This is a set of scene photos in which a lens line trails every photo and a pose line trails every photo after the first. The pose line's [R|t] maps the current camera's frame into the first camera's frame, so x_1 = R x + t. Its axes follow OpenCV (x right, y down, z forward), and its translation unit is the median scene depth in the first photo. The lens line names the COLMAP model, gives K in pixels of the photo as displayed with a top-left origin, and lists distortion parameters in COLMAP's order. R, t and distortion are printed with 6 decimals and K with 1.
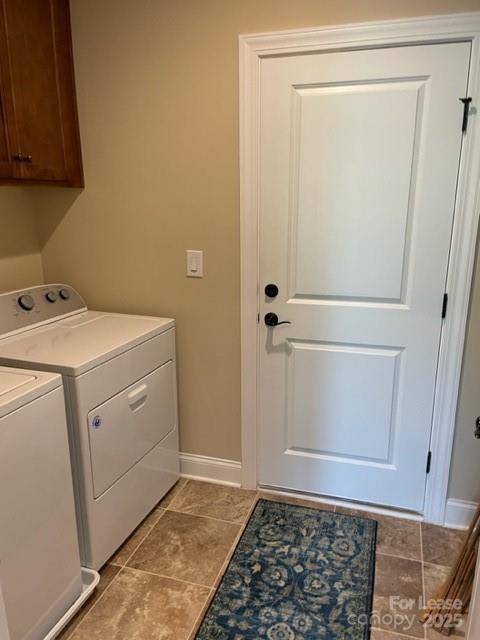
lens RADIAL K [[483.0, 0, 241.5], [0, 483.0, 320.1], [0, 0, 1]] dist [0.080947, -0.106378]
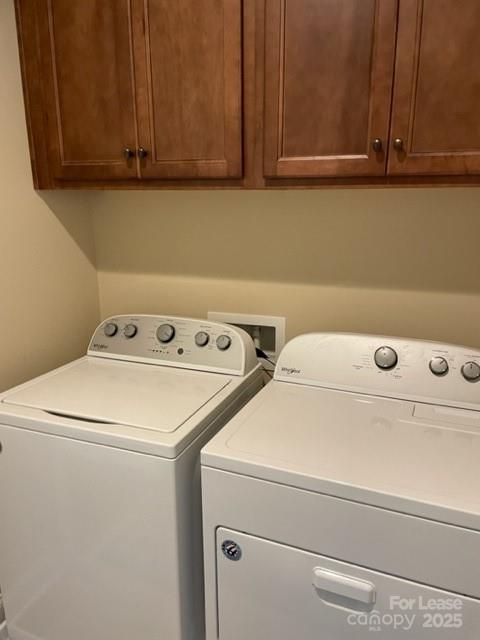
lens RADIAL K [[483.0, 0, 240.8], [0, 483.0, 320.8], [0, 0, 1]] dist [0.080947, -0.106378]
pose [[-0.042643, 0.238938, -0.970098, 0.261584], [-0.247478, 0.938195, 0.241958, -0.239263], [0.967955, 0.250396, 0.019124, 0.933833]]
